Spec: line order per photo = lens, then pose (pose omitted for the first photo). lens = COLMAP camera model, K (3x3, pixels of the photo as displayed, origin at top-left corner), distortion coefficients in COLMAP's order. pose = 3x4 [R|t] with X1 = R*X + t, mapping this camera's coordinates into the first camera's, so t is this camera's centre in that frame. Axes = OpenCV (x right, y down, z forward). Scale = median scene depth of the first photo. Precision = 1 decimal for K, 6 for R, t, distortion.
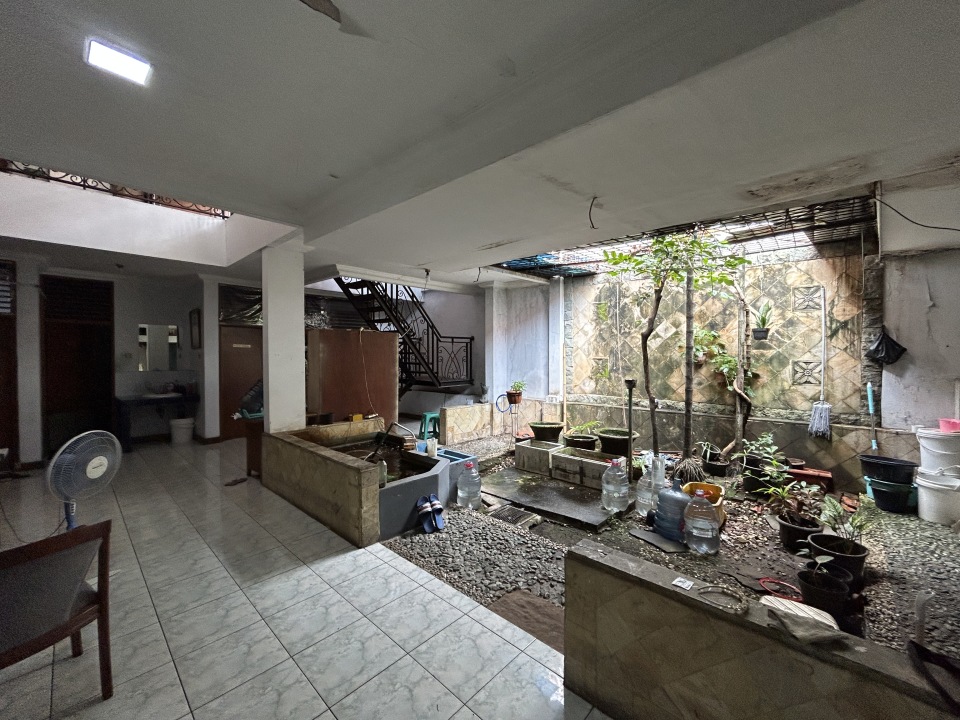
lens RADIAL K [[388.9, 0, 477.0], [0, 388.9, 357.6], [0, 0, 1]] dist [0.002424, 0.000096]
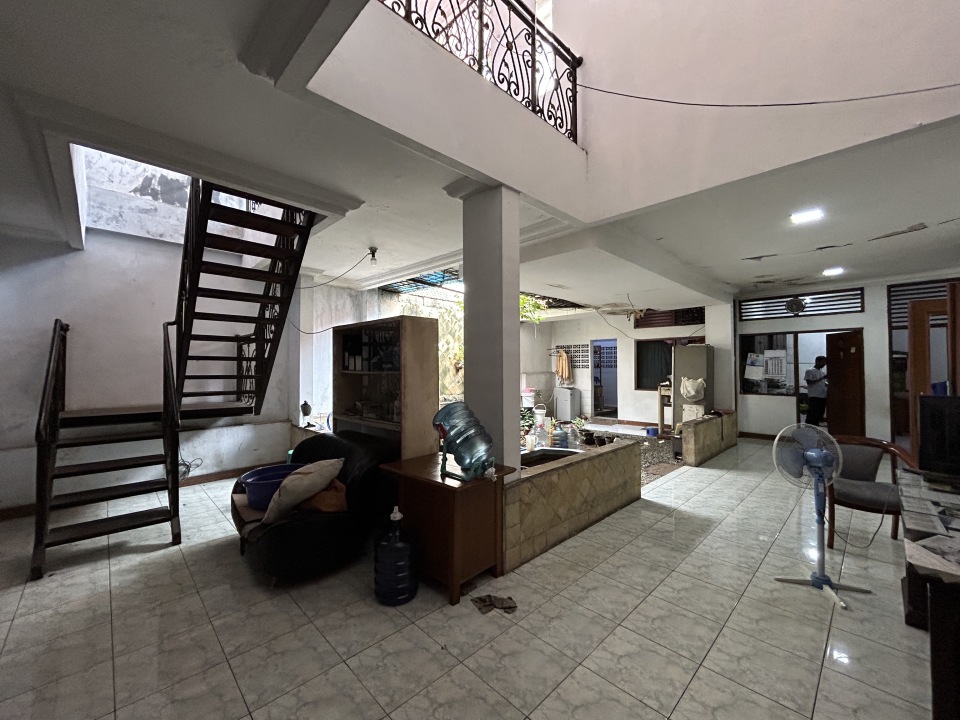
lens RADIAL K [[388.9, 0, 476.9], [0, 388.9, 360.4], [0, 0, 1]] dist [0.002424, 0.000096]
pose [[0.043420, 0.013819, 0.998961, -1.248510], [0.009459, 0.999854, -0.014243, 0.003875], [-0.999012, 0.010068, 0.043283, 1.094163]]
